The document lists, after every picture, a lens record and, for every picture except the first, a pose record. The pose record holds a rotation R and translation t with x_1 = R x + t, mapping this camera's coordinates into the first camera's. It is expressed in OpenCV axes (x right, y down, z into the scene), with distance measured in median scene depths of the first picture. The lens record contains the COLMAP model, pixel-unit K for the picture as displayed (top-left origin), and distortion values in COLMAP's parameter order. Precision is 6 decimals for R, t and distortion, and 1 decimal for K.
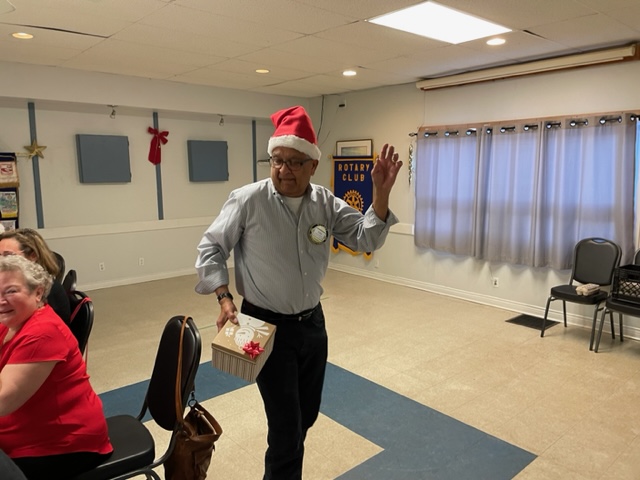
lens RADIAL K [[481.1, 0, 320.0], [0, 481.1, 240.0], [0, 0, 1]] dist [-0.002732, -0.002255]
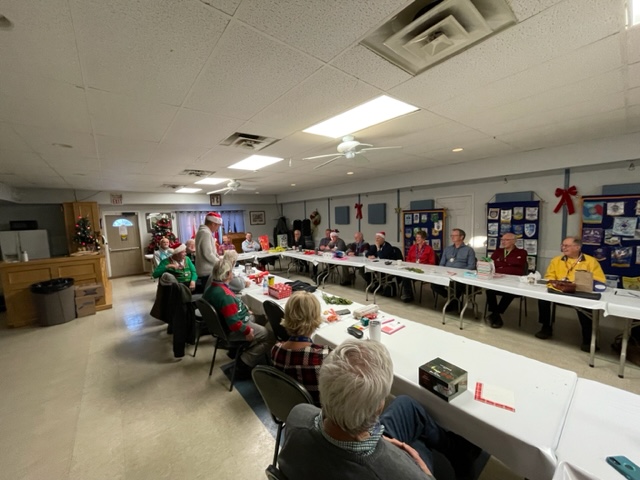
lens RADIAL K [[258.1, 0, 320.0], [0, 258.1, 240.0], [0, 0, 1]] dist [-0.000816, -0.000129]
pose [[-0.026496, 0.084361, -0.996083, 0.954787], [-0.119386, 0.989034, 0.086940, -0.138196], [0.992494, 0.121222, -0.016134, 0.885816]]
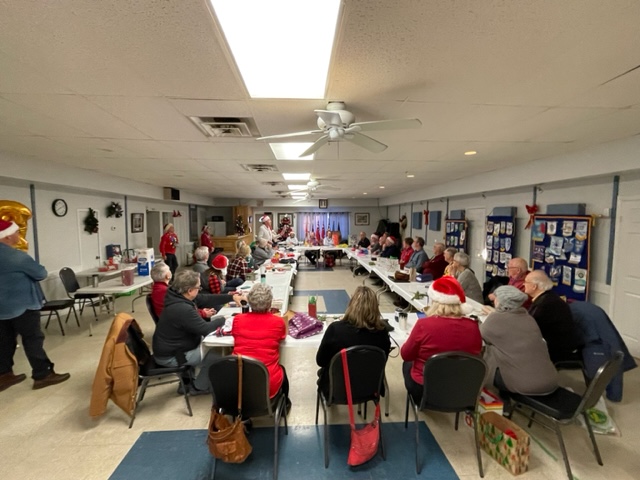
lens RADIAL K [[315.6, 0, 320.0], [0, 315.6, 240.0], [0, 0, 1]] dist [-0.000292, -0.000037]
pose [[-0.608886, 0.050342, -0.791659, 1.286532], [-0.126926, 0.978943, 0.159873, -0.268956], [0.783038, 0.197827, -0.589675, 1.602597]]
